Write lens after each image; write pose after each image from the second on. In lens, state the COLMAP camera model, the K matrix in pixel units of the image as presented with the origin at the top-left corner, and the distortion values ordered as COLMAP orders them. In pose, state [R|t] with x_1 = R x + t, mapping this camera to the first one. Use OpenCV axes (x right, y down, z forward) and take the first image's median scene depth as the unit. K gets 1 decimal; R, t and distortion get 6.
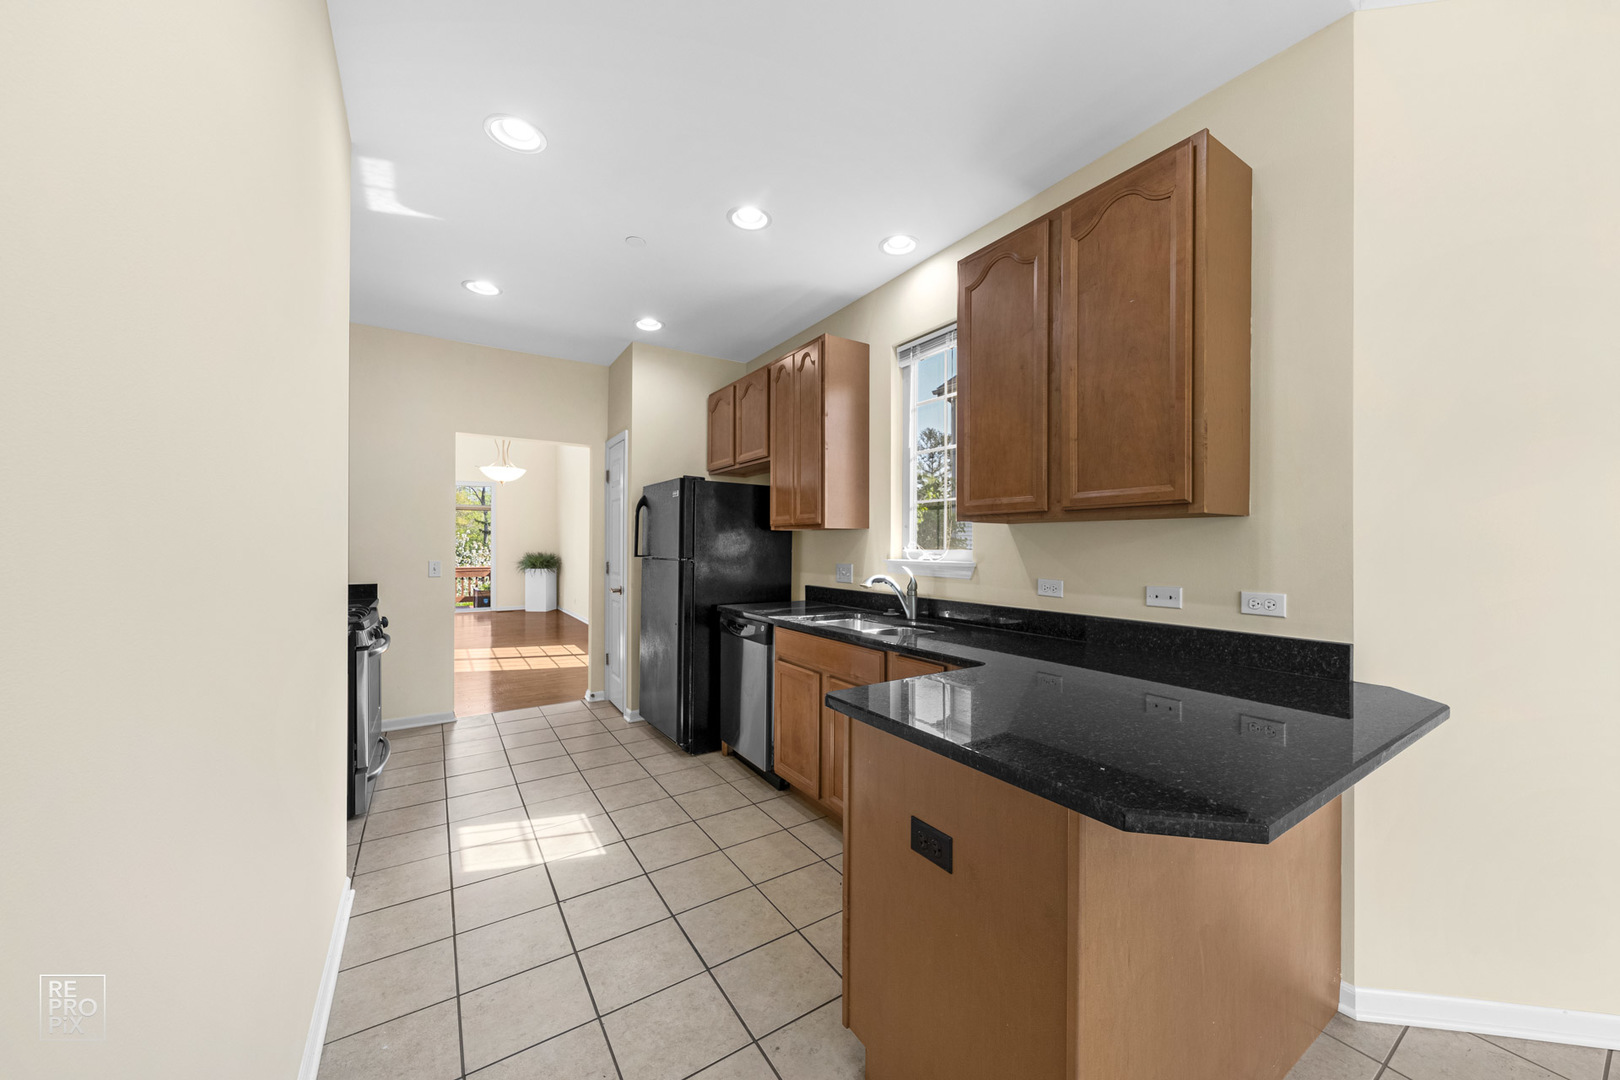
lens RADIAL K [[571.5, 0, 805.7], [0, 571.5, 541.9], [0, 0, 1]] dist [0.000276, 0.000004]
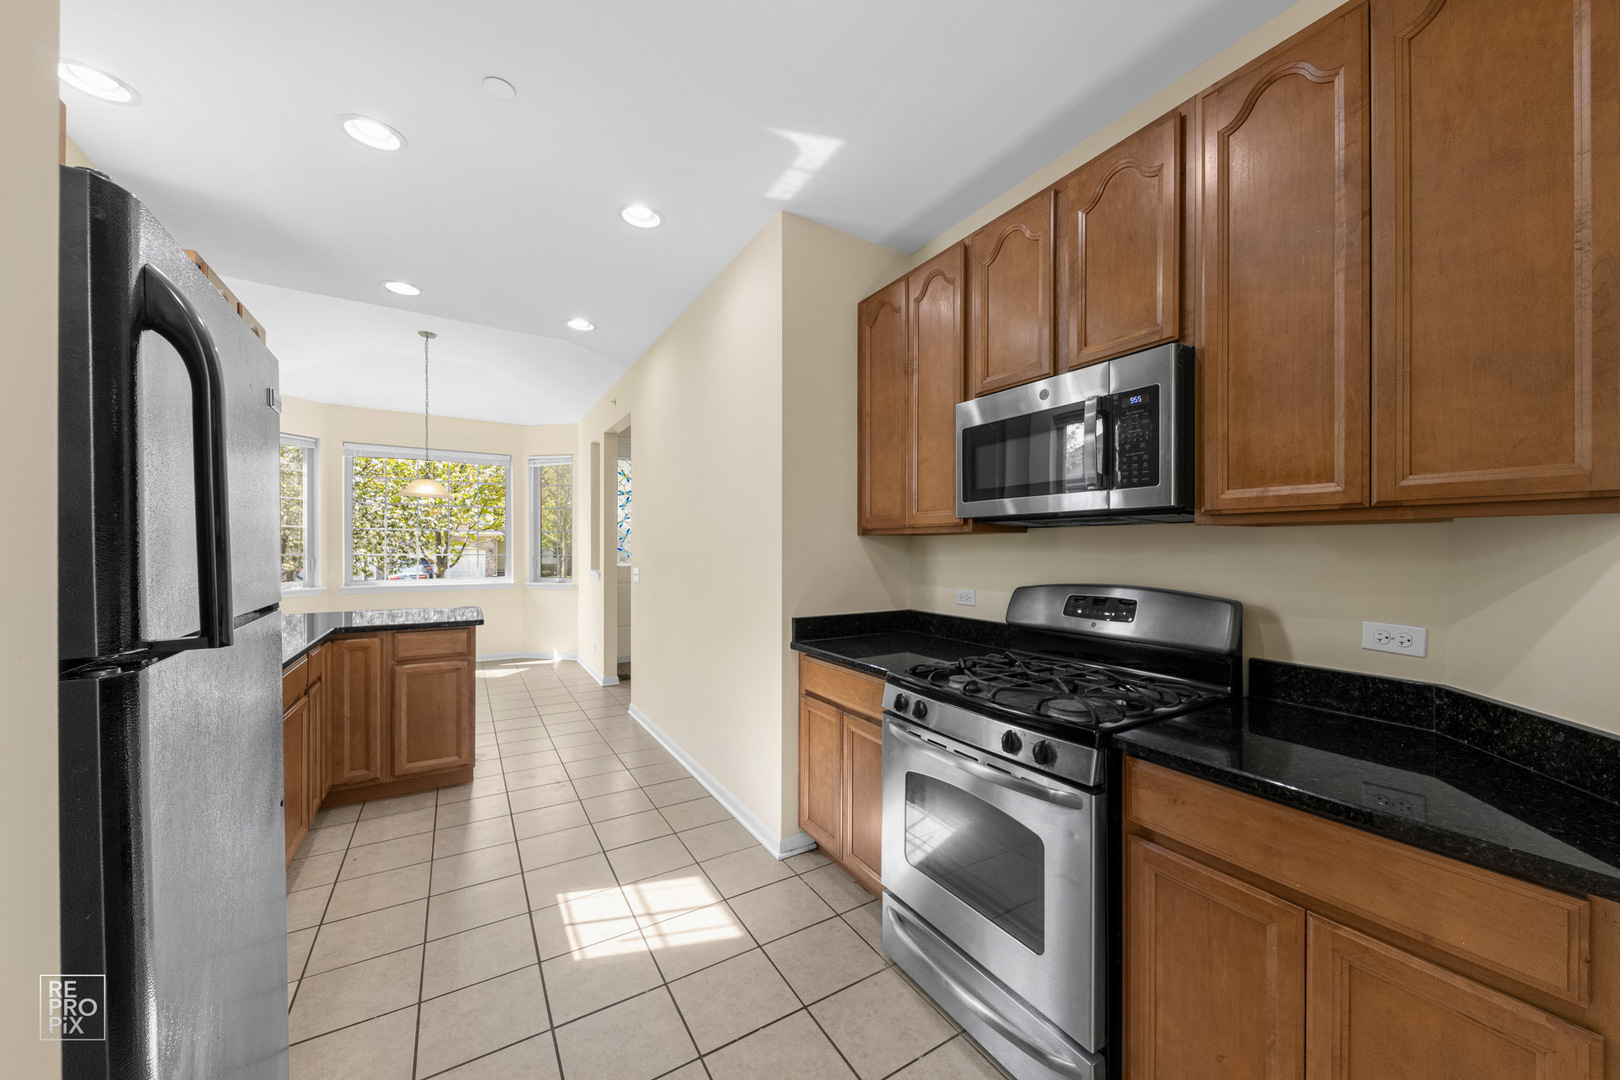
lens RADIAL K [[571.5, 0, 810.4], [0, 571.5, 546.2], [0, 0, 1]] dist [0.000276, 0.000004]
pose [[-0.999418, -0.005408, 0.033678, -0.741773], [-0.005431, 0.999985, -0.000595, -0.008769], [-0.033674, -0.000778, -0.999433, 1.805605]]
